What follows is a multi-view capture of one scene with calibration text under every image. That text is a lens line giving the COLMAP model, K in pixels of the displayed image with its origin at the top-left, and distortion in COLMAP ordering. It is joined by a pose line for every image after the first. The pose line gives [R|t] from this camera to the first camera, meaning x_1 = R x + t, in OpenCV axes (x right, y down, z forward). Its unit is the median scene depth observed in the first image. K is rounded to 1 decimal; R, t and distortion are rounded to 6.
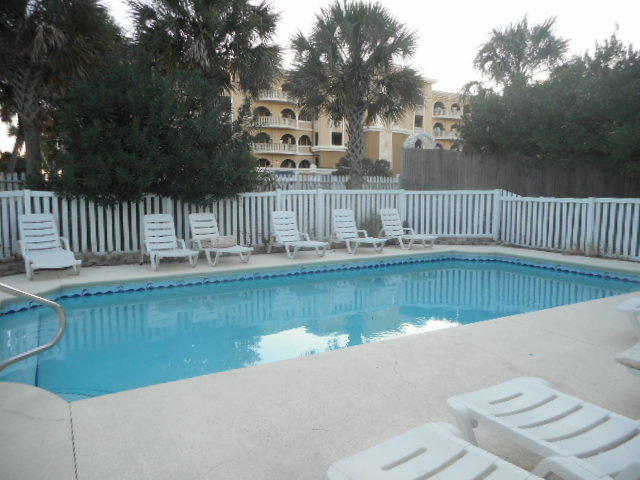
lens RADIAL K [[479.8, 0, 320.0], [0, 479.8, 240.0], [0, 0, 1]] dist [0.001549, 0.001521]
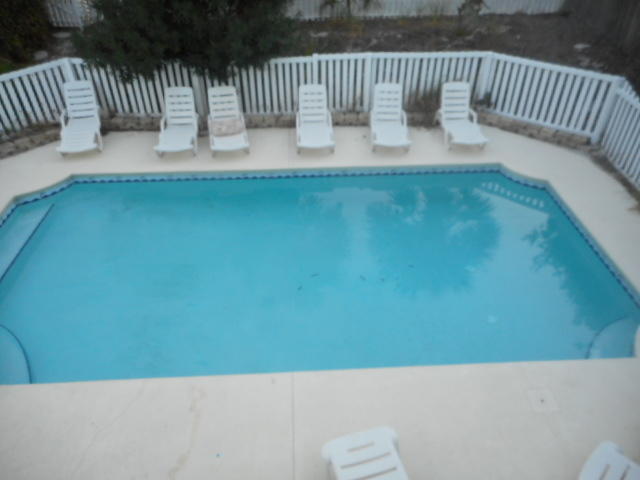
lens RADIAL K [[479.8, 0, 320.0], [0, 479.8, 240.0], [0, 0, 1]] dist [0.001549, 0.001521]
pose [[0.898624, 0.271403, -0.344697, 0.330450], [-0.055290, 0.849481, 0.524715, -0.292154], [0.435223, -0.452463, 0.778369, 0.163277]]
